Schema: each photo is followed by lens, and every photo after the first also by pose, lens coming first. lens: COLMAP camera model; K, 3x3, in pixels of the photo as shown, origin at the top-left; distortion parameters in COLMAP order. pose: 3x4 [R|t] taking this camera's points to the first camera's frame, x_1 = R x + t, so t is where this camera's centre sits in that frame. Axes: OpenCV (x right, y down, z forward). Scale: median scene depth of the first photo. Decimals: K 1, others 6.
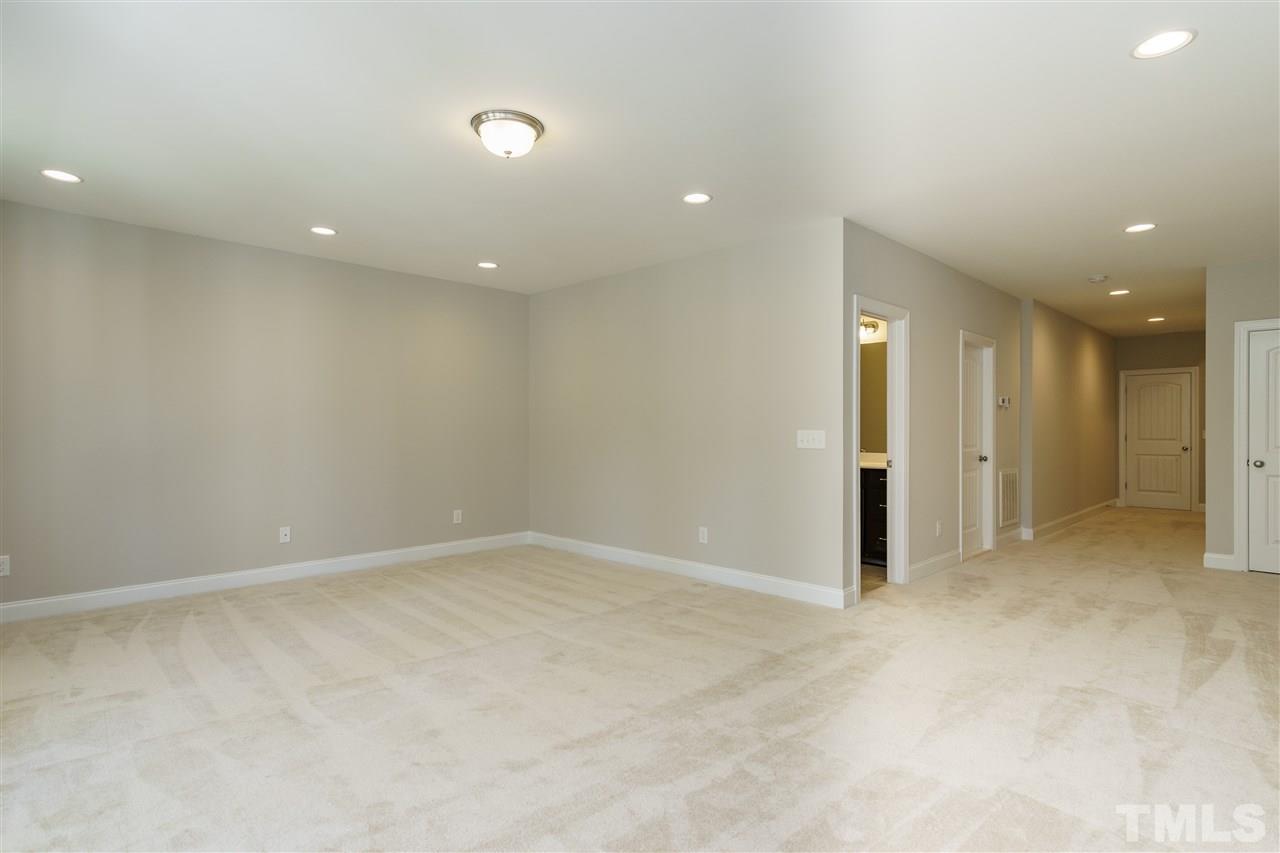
lens RADIAL K [[656.8, 0, 640.0], [0, 656.8, 426.5], [0, 0, 1]] dist [0.001815, 0.000385]
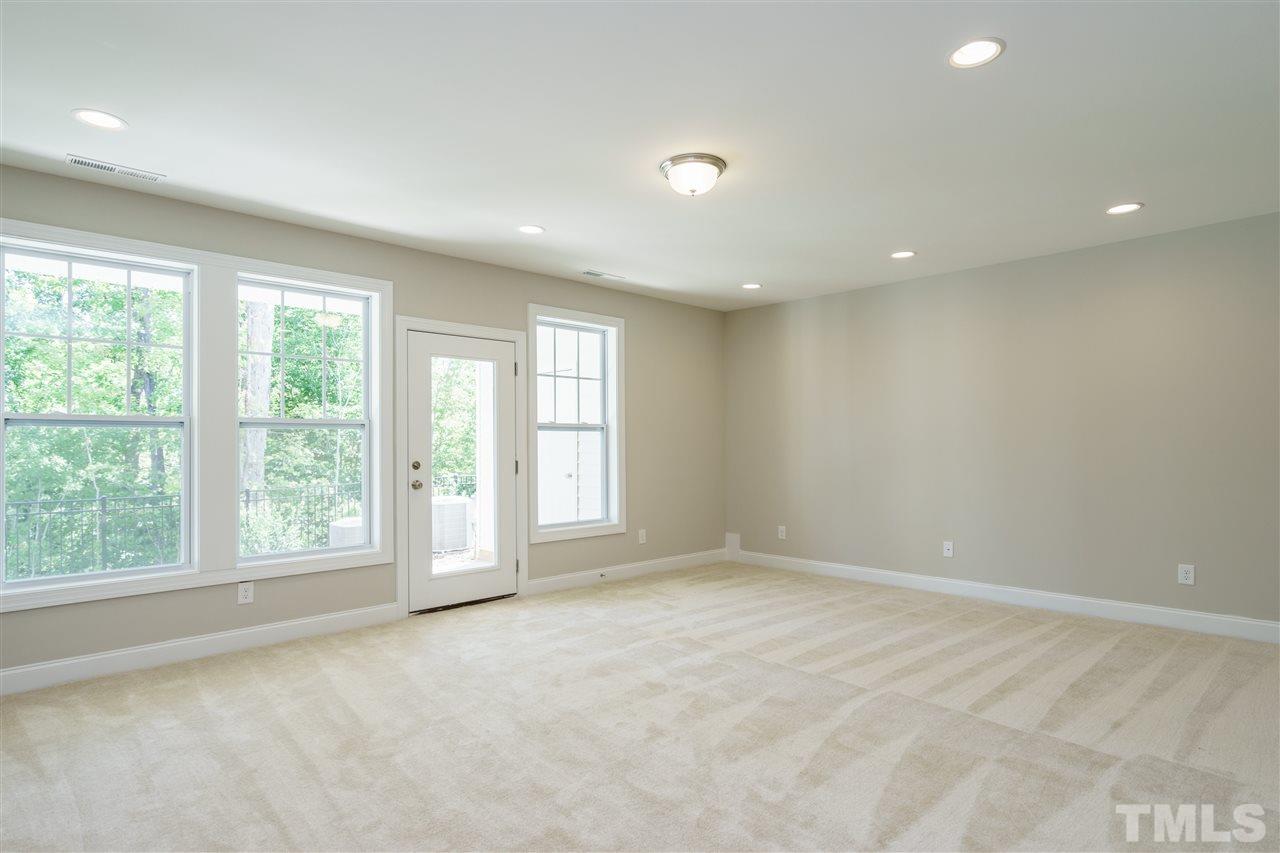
lens RADIAL K [[681.0, 0, 640.3], [0, 681.0, 438.0], [0, 0, 1]] dist [-0.000550, -0.000341]
pose [[-0.016858, -0.009733, -0.999811, 0.720257], [0.006516, 0.999930, -0.009844, -0.001030], [0.999837, -0.006681, -0.016794, 0.733945]]
